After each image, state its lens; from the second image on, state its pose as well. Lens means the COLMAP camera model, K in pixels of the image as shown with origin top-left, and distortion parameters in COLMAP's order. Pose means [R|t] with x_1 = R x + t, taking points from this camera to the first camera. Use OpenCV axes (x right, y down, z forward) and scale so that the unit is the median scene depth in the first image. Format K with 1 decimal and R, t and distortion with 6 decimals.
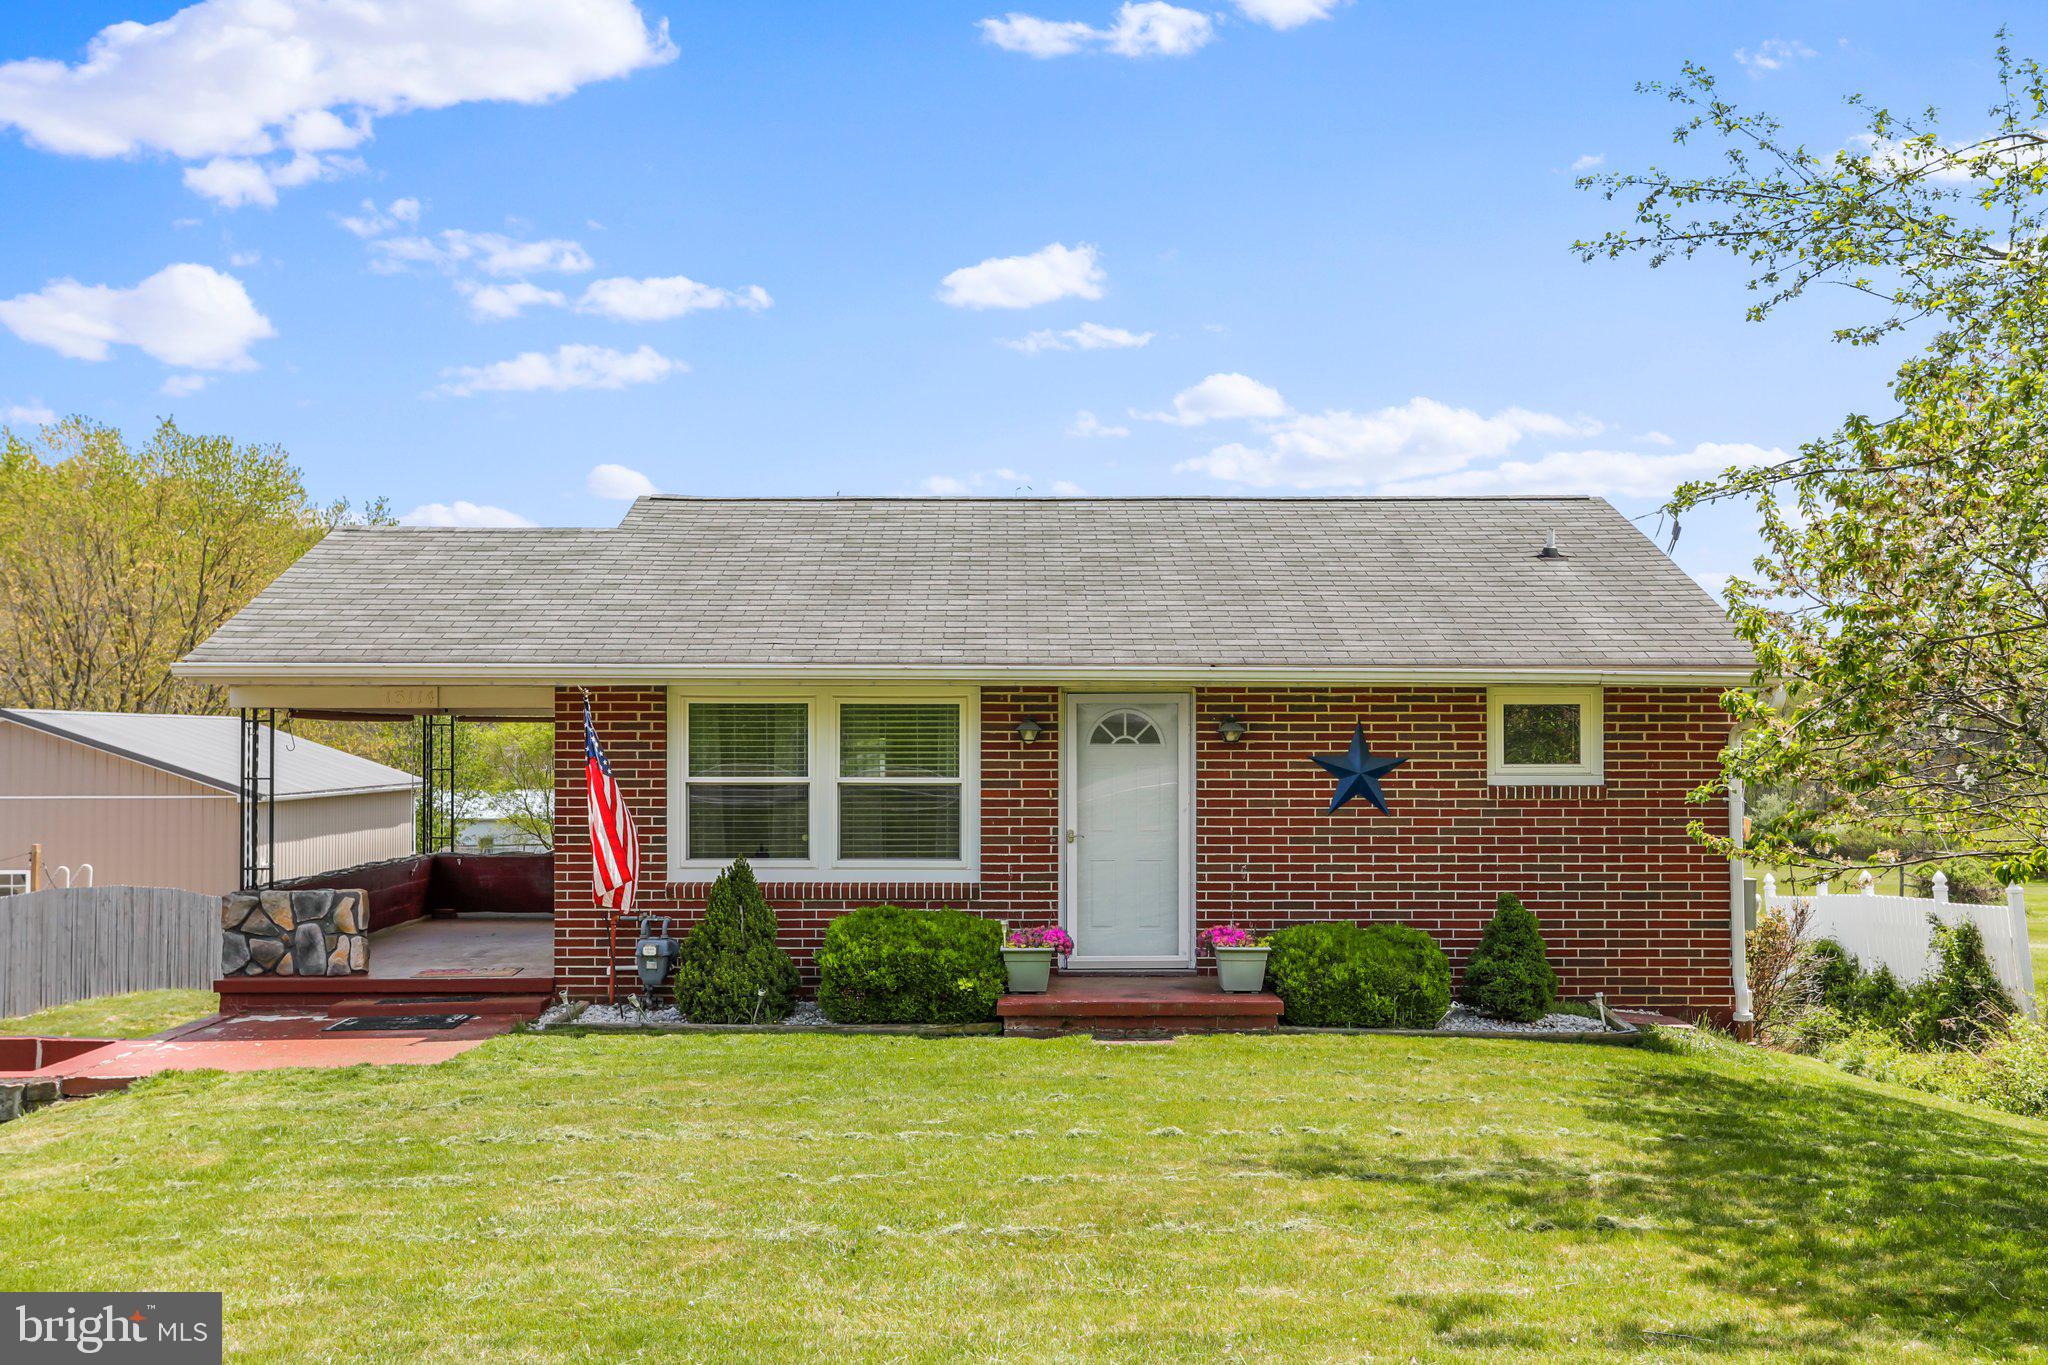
lens RADIAL K [[1925.3, 0, 997.6], [0, 1925.3, 687.9], [0, 0, 1]] dist [0.001401, 0.068585]
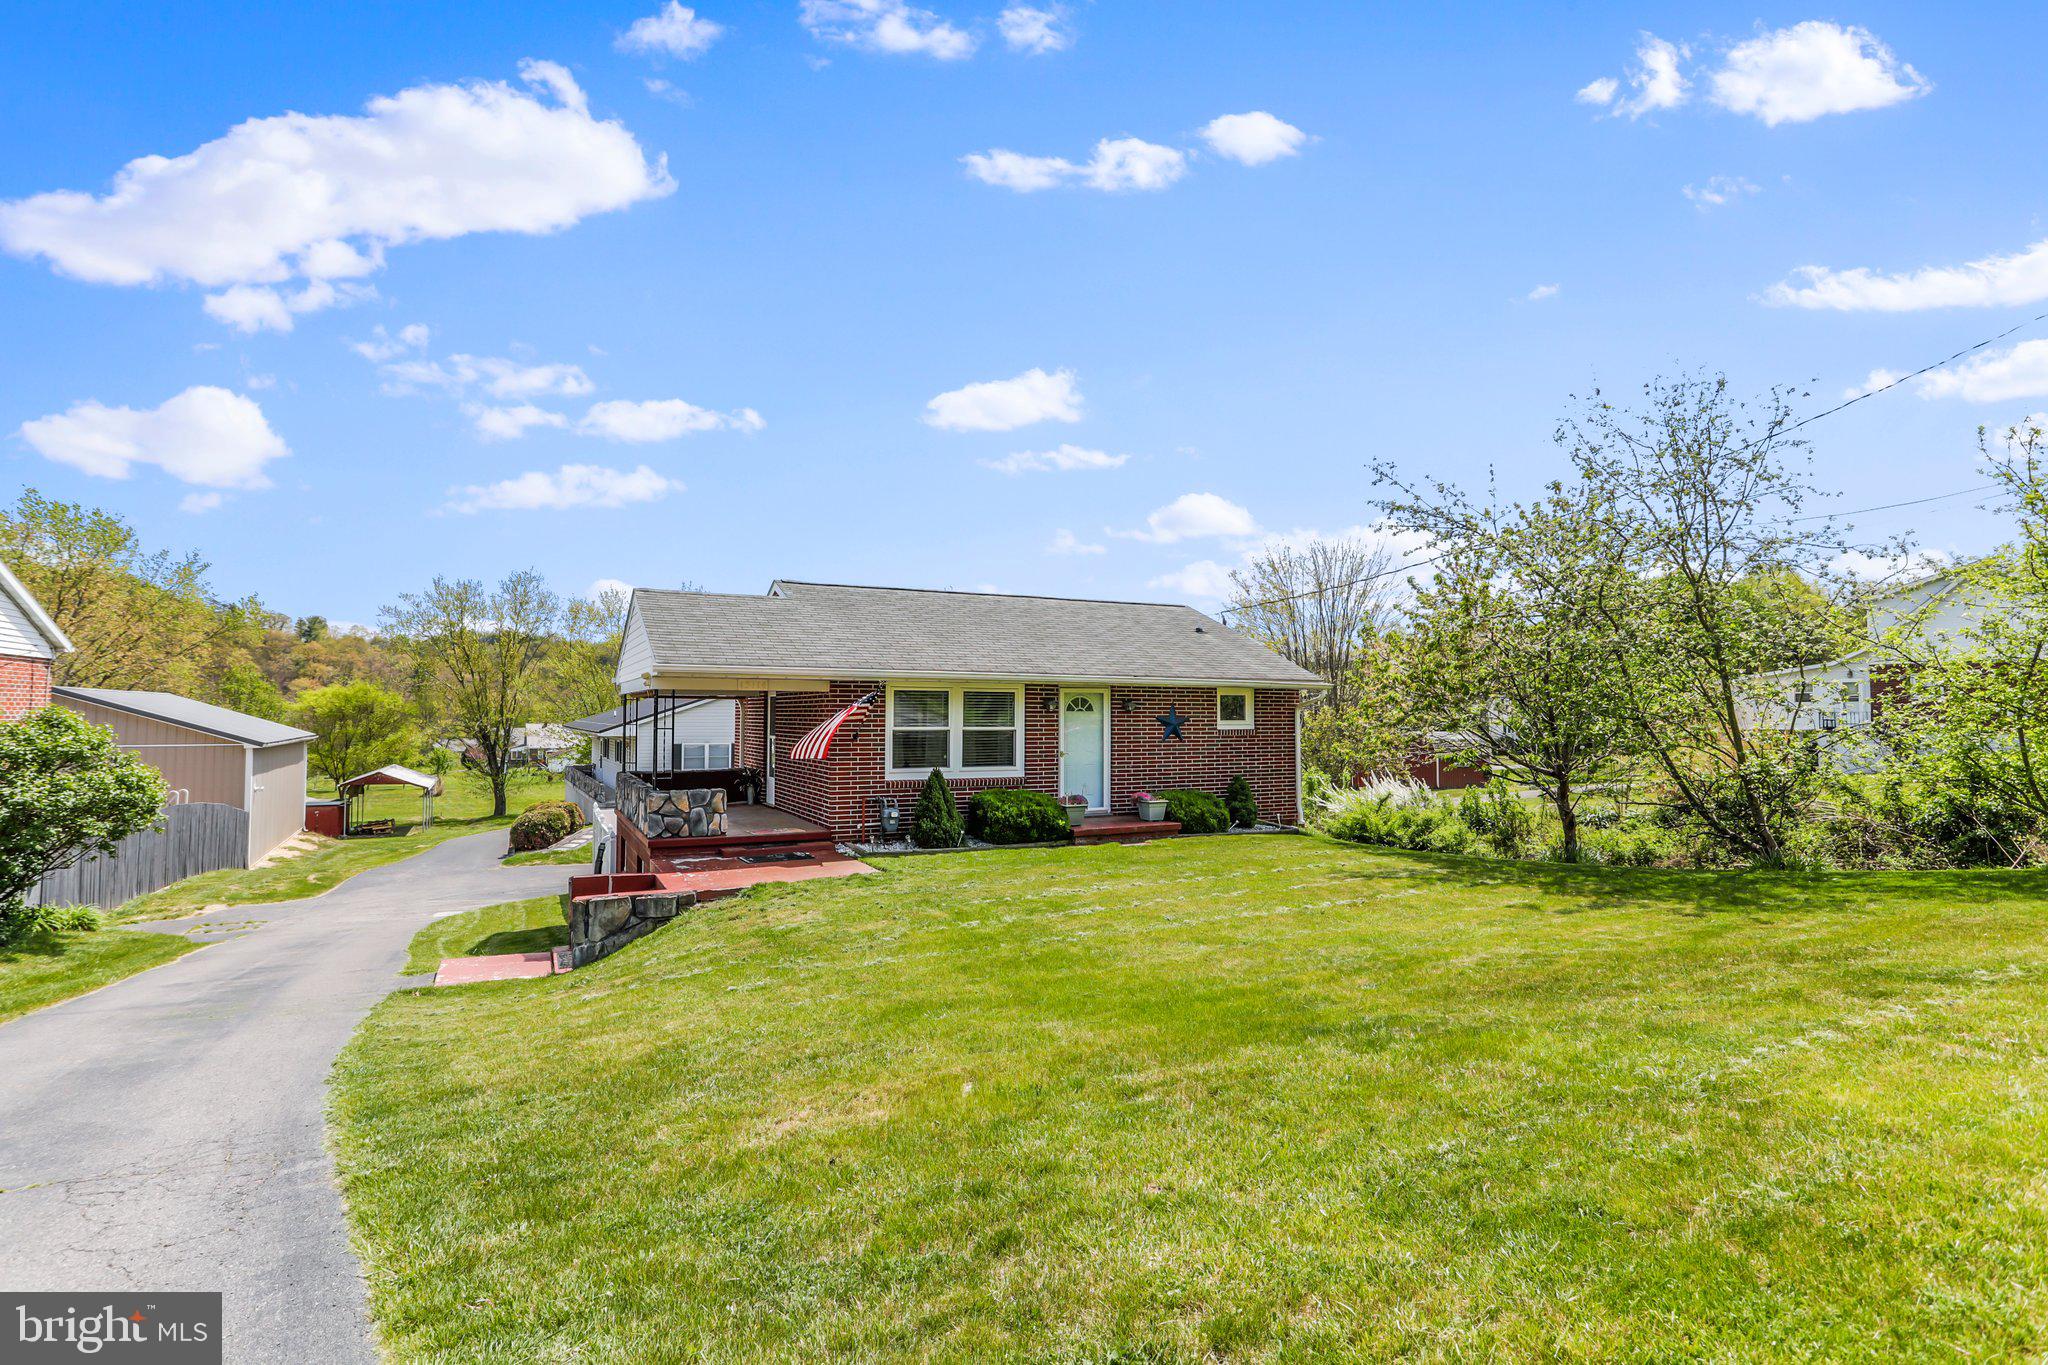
lens RADIAL K [[1010.1, 0, 1013.6], [0, 1010.1, 674.4], [0, 0, 1]] dist [-0.052388, 0.025802]
pose [[0.891062, 0.019829, 0.453448, -0.523982], [-0.015123, 0.999788, -0.014003, 0.004519], [-0.453630, 0.005620, 0.891172, 0.016921]]
